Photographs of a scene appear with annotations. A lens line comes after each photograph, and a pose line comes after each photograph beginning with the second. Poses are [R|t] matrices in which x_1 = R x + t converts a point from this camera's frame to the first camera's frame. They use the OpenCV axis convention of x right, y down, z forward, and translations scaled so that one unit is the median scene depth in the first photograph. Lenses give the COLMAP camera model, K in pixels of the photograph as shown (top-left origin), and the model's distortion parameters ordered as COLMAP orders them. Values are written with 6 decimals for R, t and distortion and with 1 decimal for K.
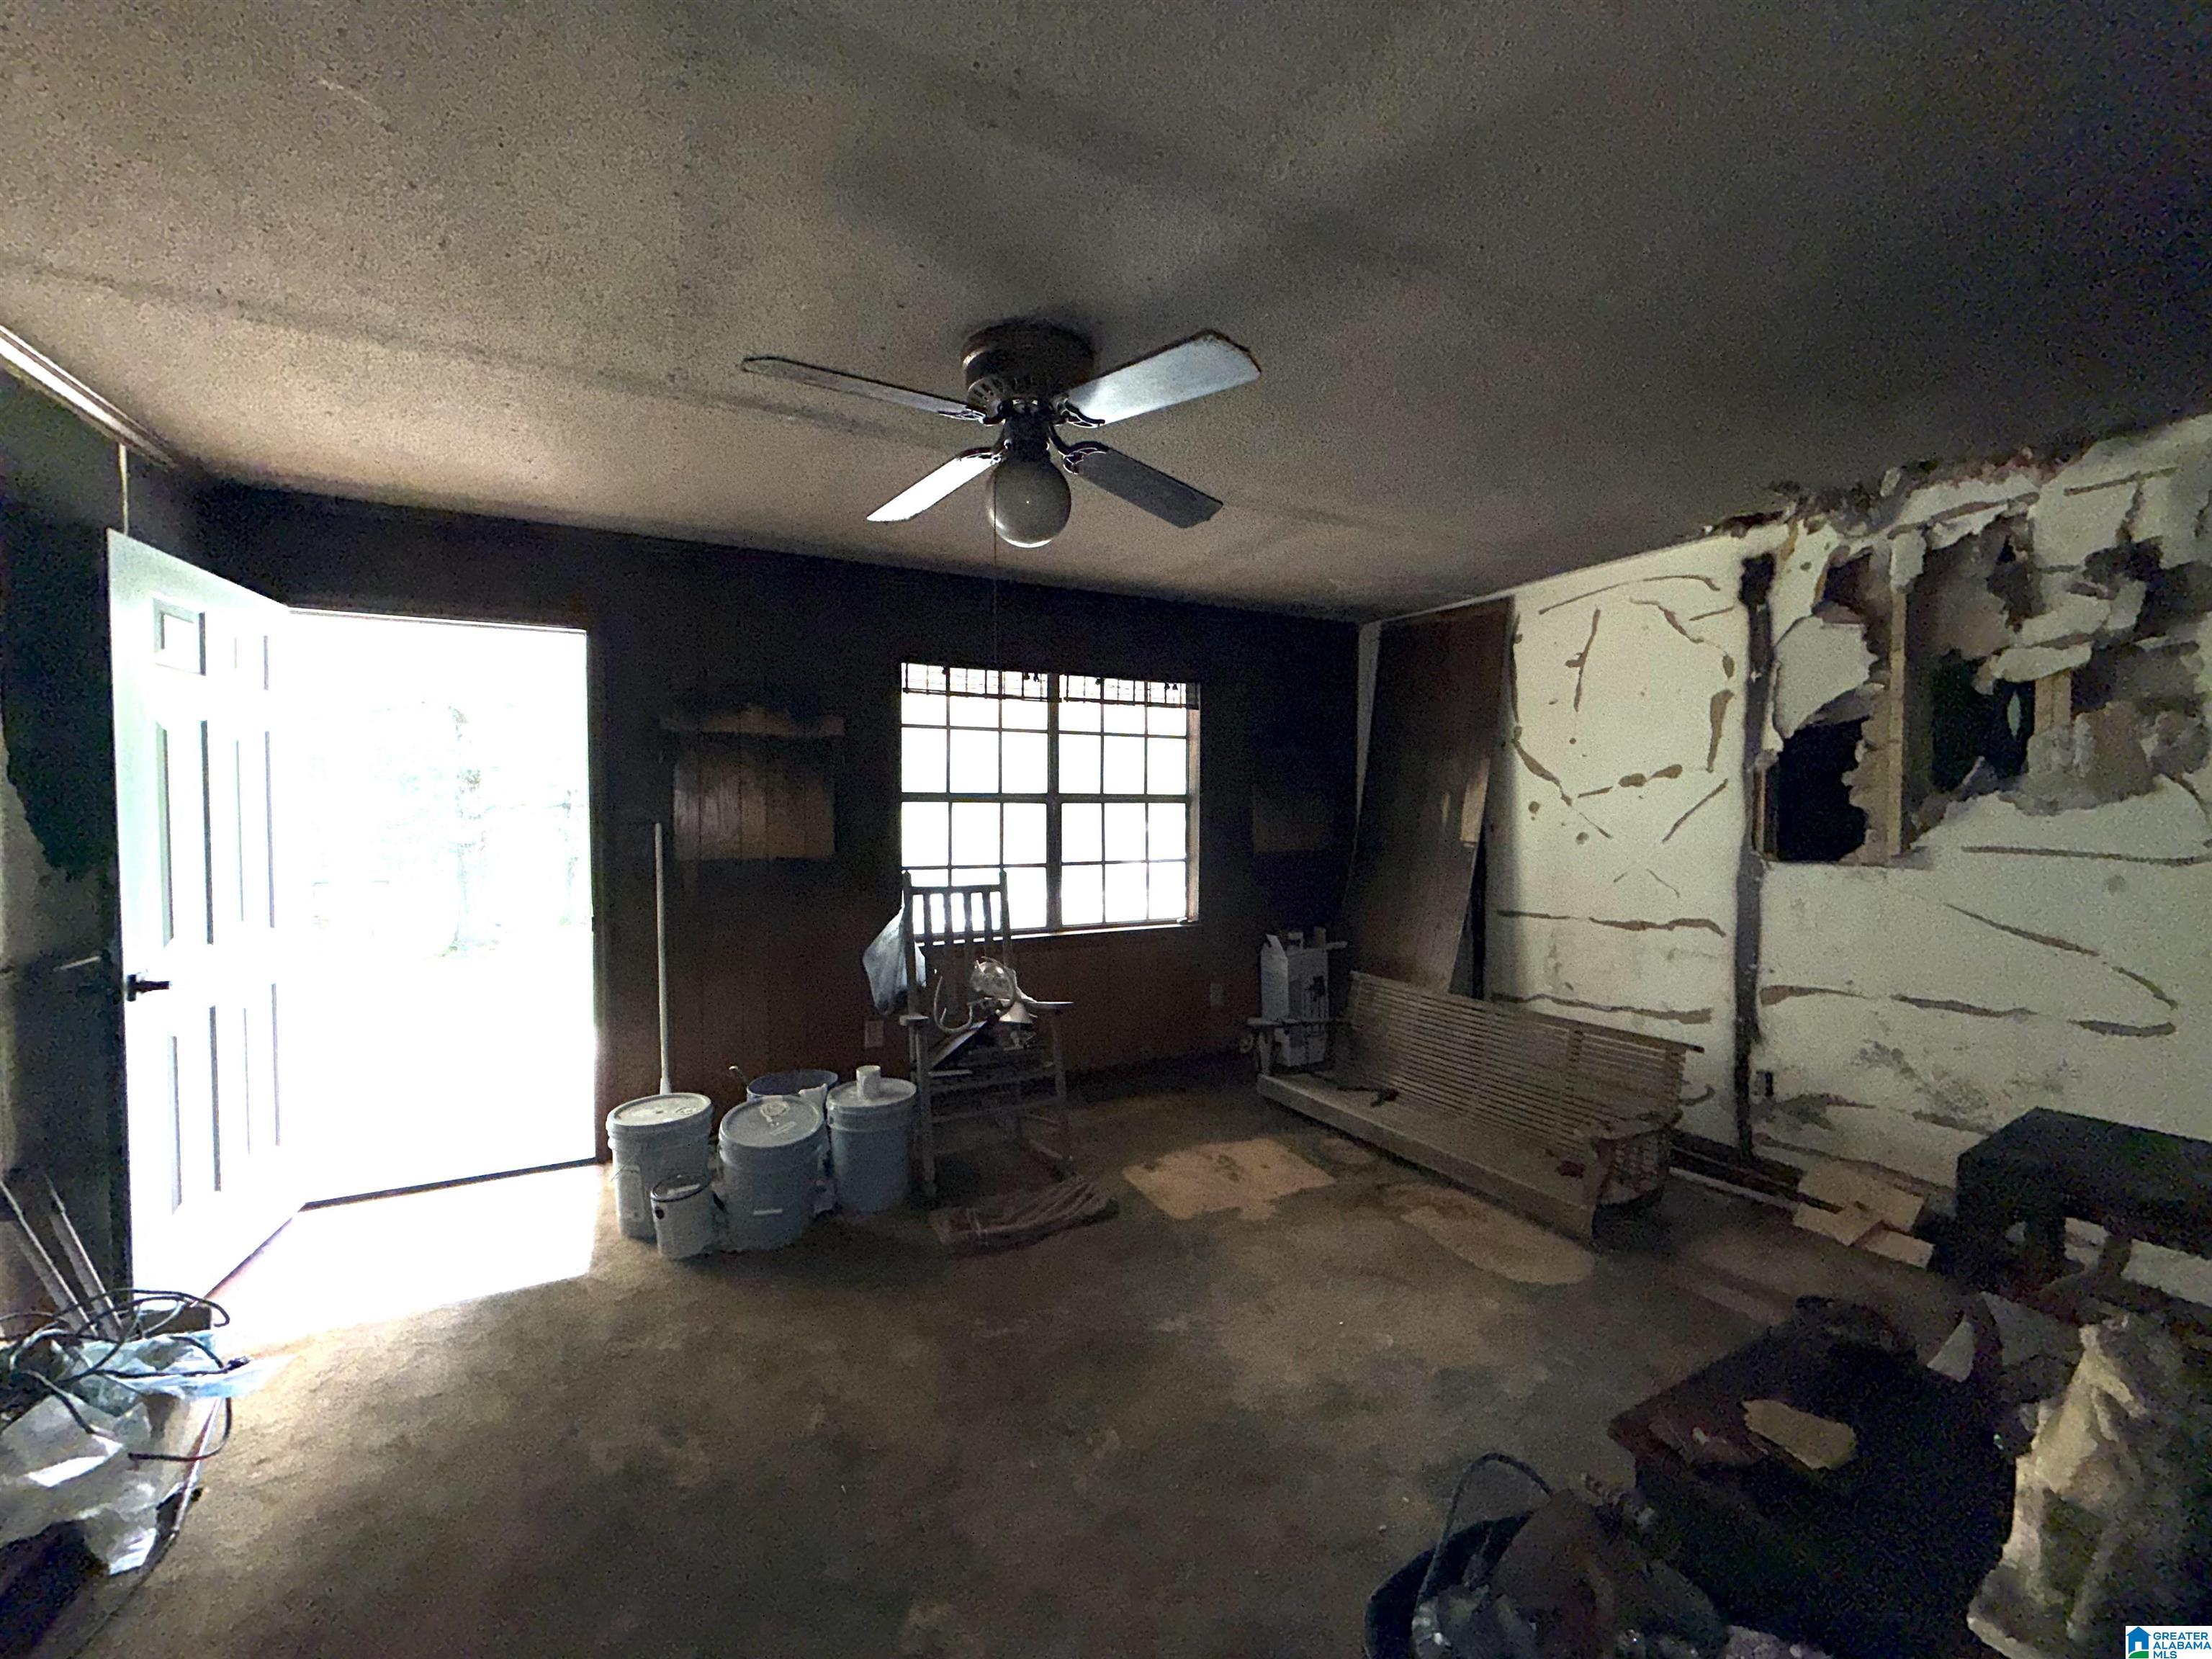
lens RADIAL K [[879.6, 0, 1102.5], [0, 879.6, 829.9], [0, 0, 1]] dist [-0.000115, -0.000003]
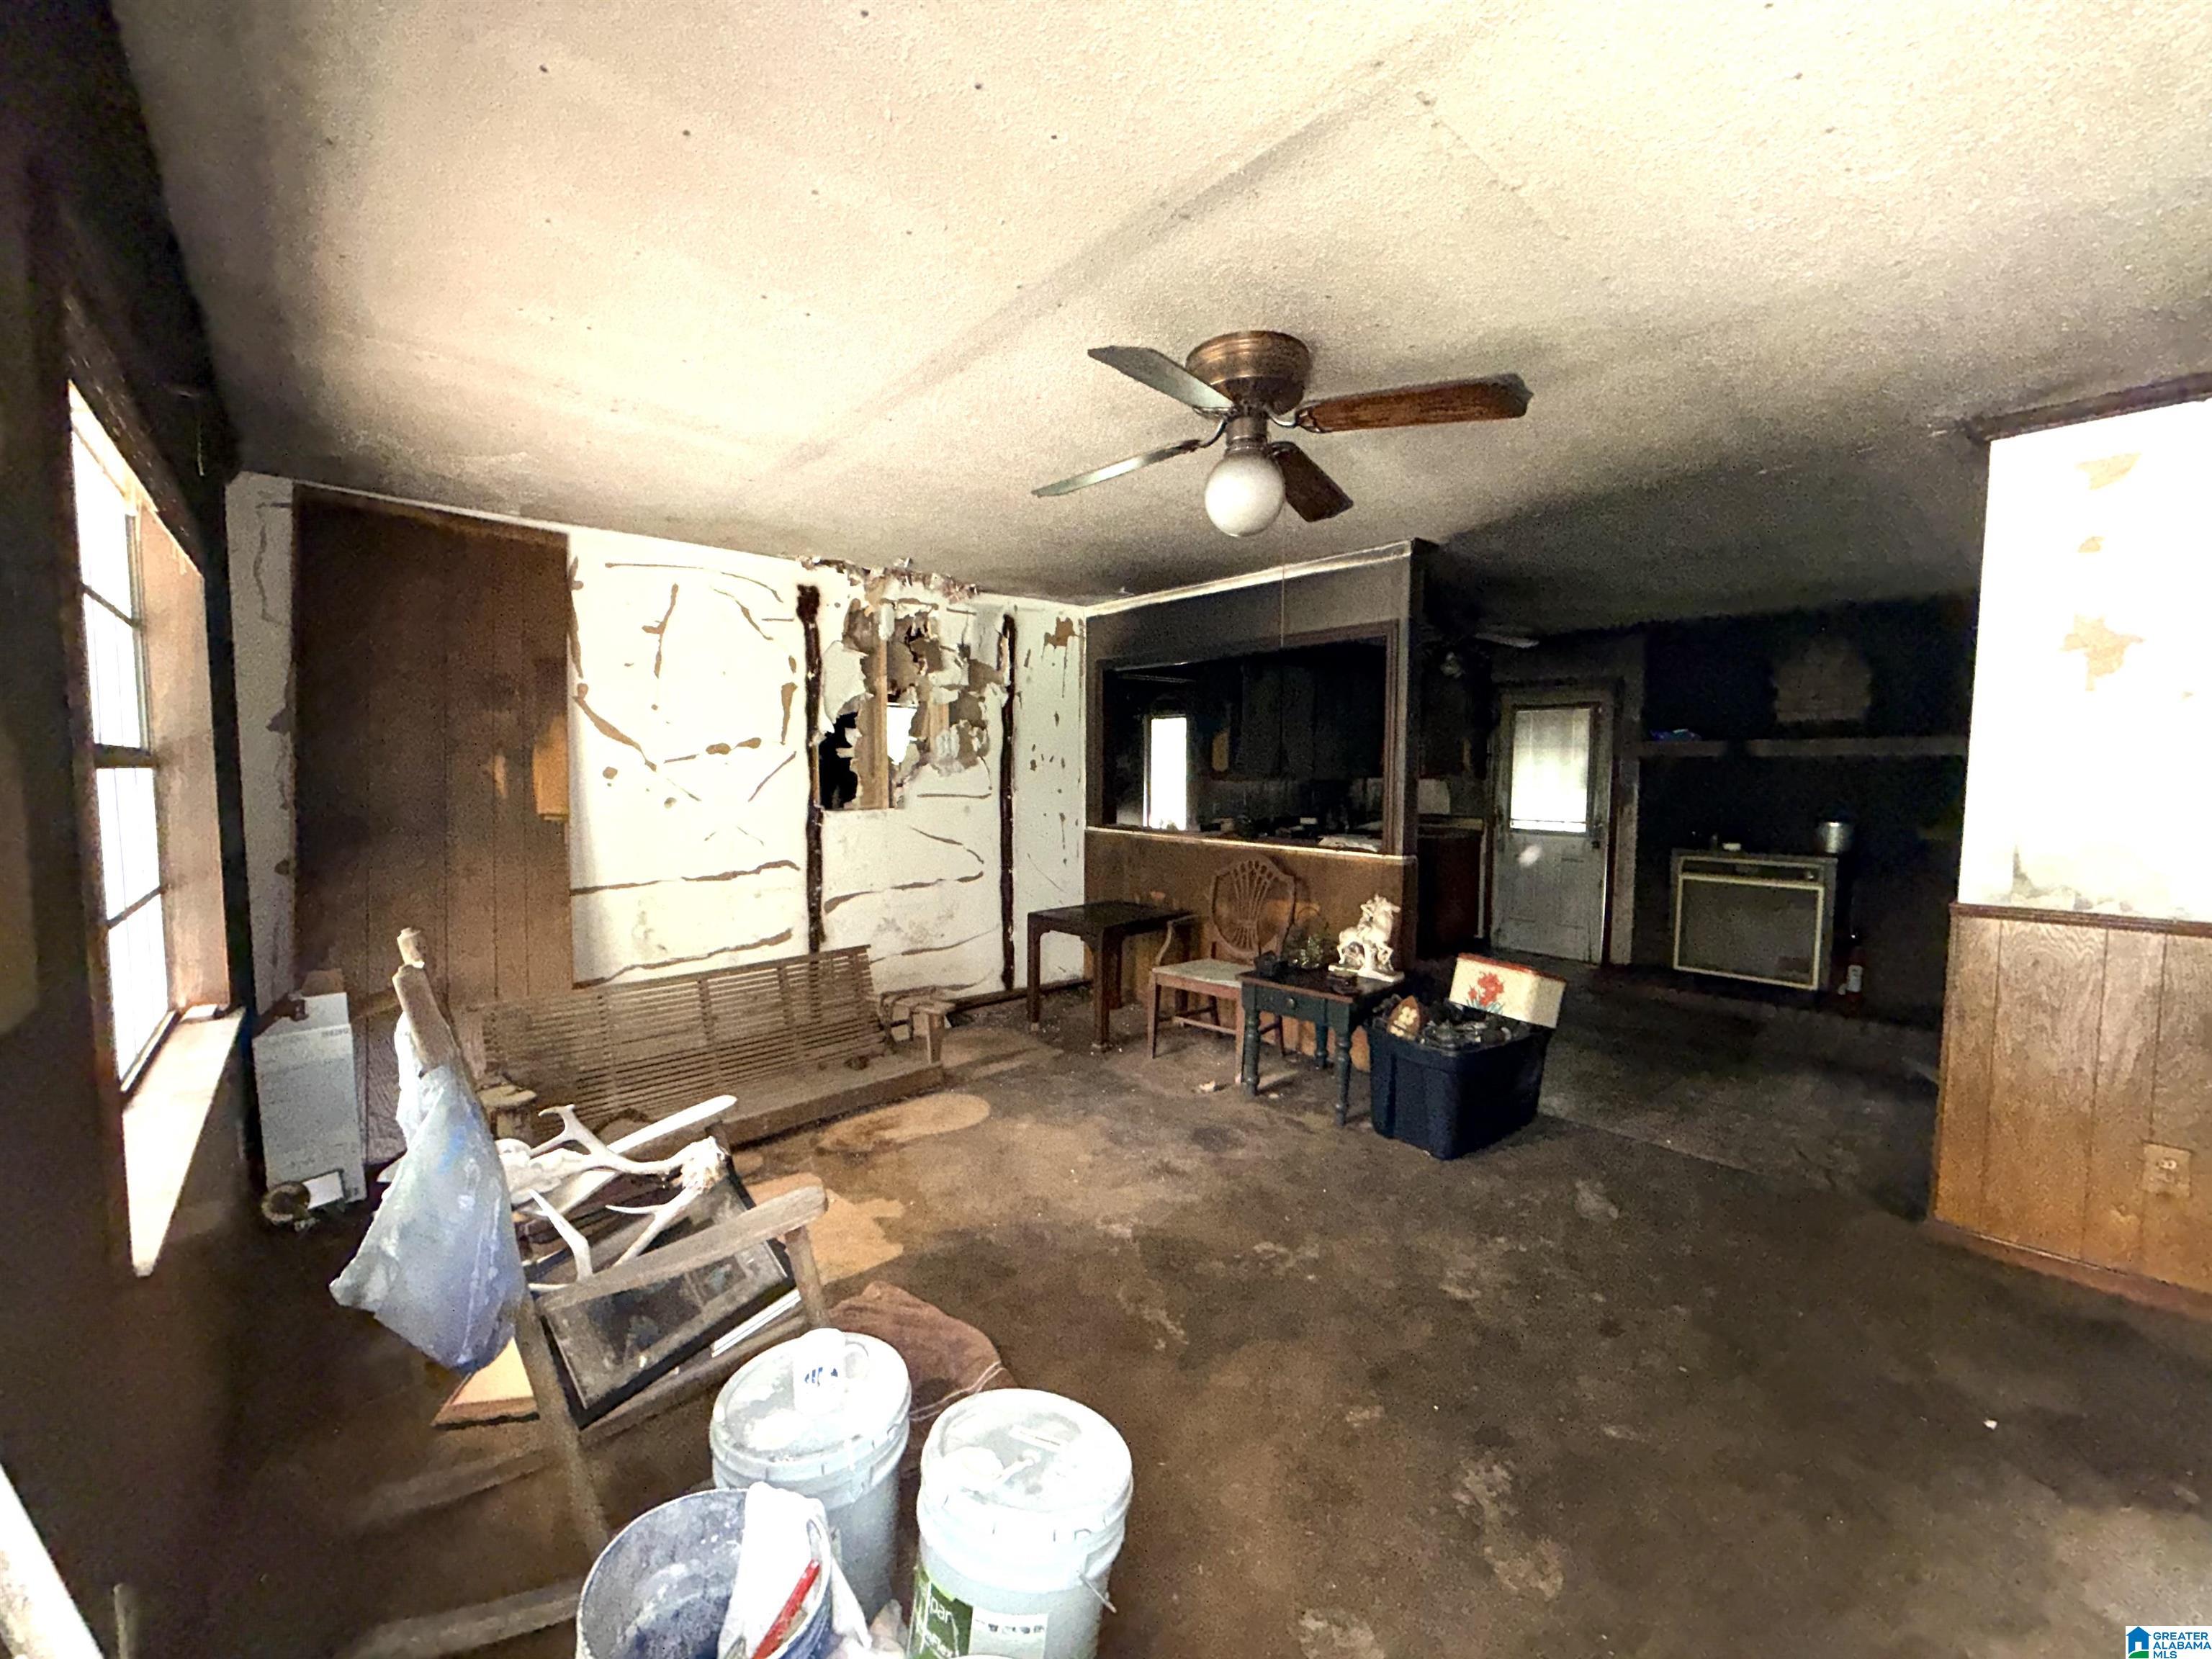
lens RADIAL K [[879.6, 0, 1102.5], [0, 879.6, 829.9], [0, 0, 1]] dist [-0.000115, -0.000003]
pose [[-0.254163, -0.069098, 0.964690, -0.688743], [0.022668, 0.996745, 0.077366, -0.031852], [-0.966896, 0.041531, -0.251769, 0.902485]]
